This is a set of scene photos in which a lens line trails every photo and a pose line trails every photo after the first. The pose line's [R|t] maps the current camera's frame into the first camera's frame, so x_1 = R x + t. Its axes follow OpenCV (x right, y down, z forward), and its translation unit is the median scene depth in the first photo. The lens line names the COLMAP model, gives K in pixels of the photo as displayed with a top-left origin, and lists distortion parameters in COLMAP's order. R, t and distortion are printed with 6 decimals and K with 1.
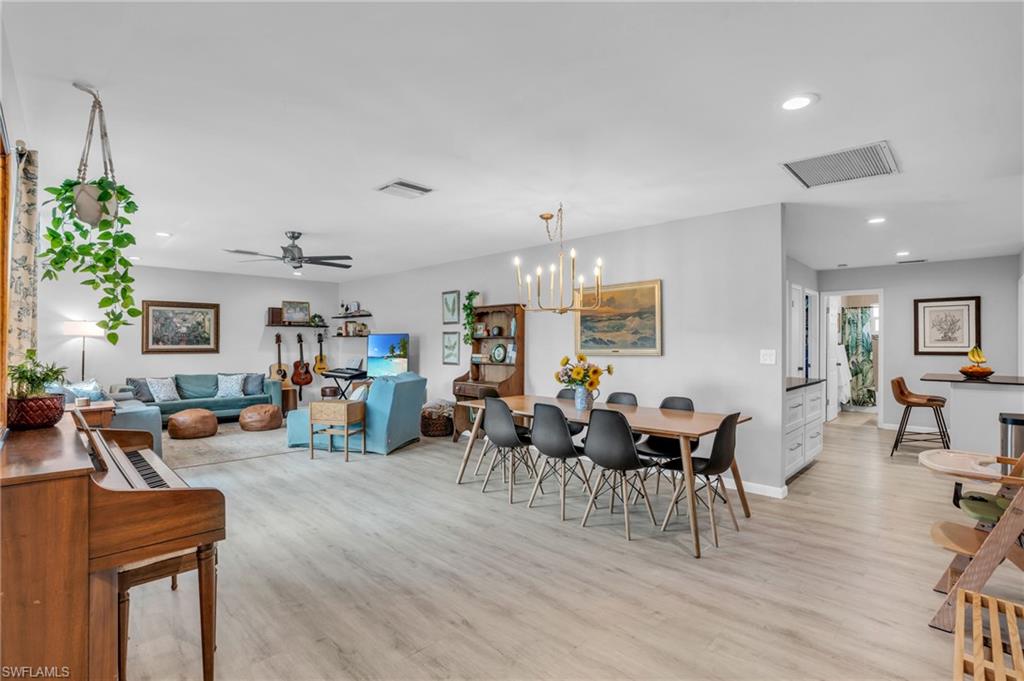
lens RADIAL K [[475.3, 0, 512.0], [0, 475.3, 340.5], [0, 0, 1]] dist [-0.068253, 0.026549]
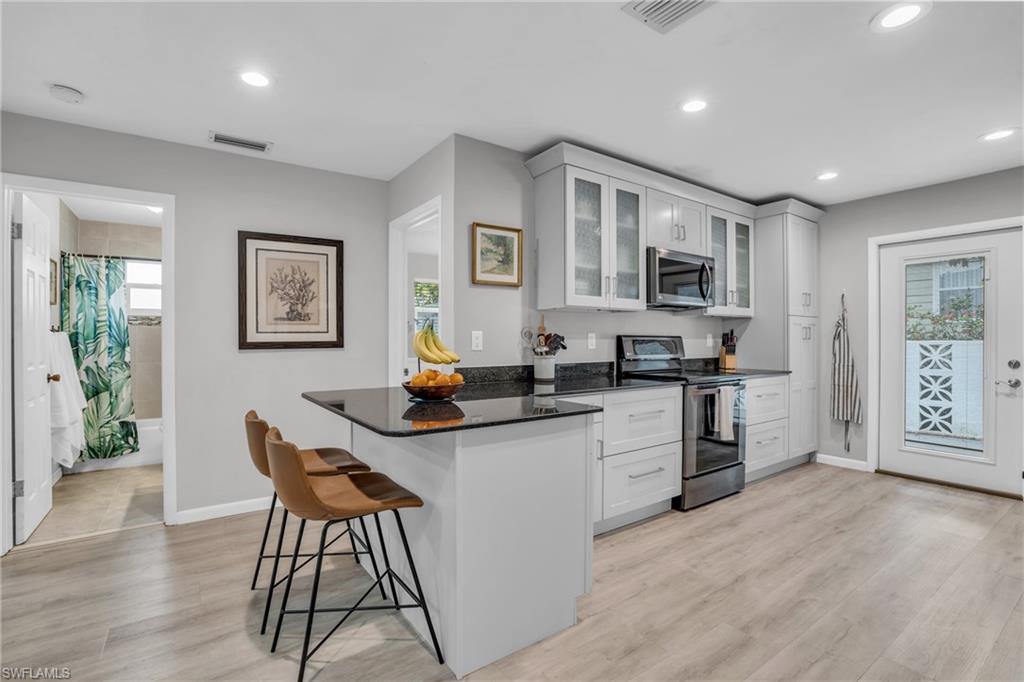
lens RADIAL K [[475.3, 0, 512.0], [0, 475.3, 341.0], [0, 0, 1]] dist [-0.068253, 0.026549]
pose [[0.164864, -0.005895, 0.986299, 0.353541], [0.000256, 0.999982, 0.005934, 0.015619], [-0.986316, -0.000726, 0.164862, 0.500677]]
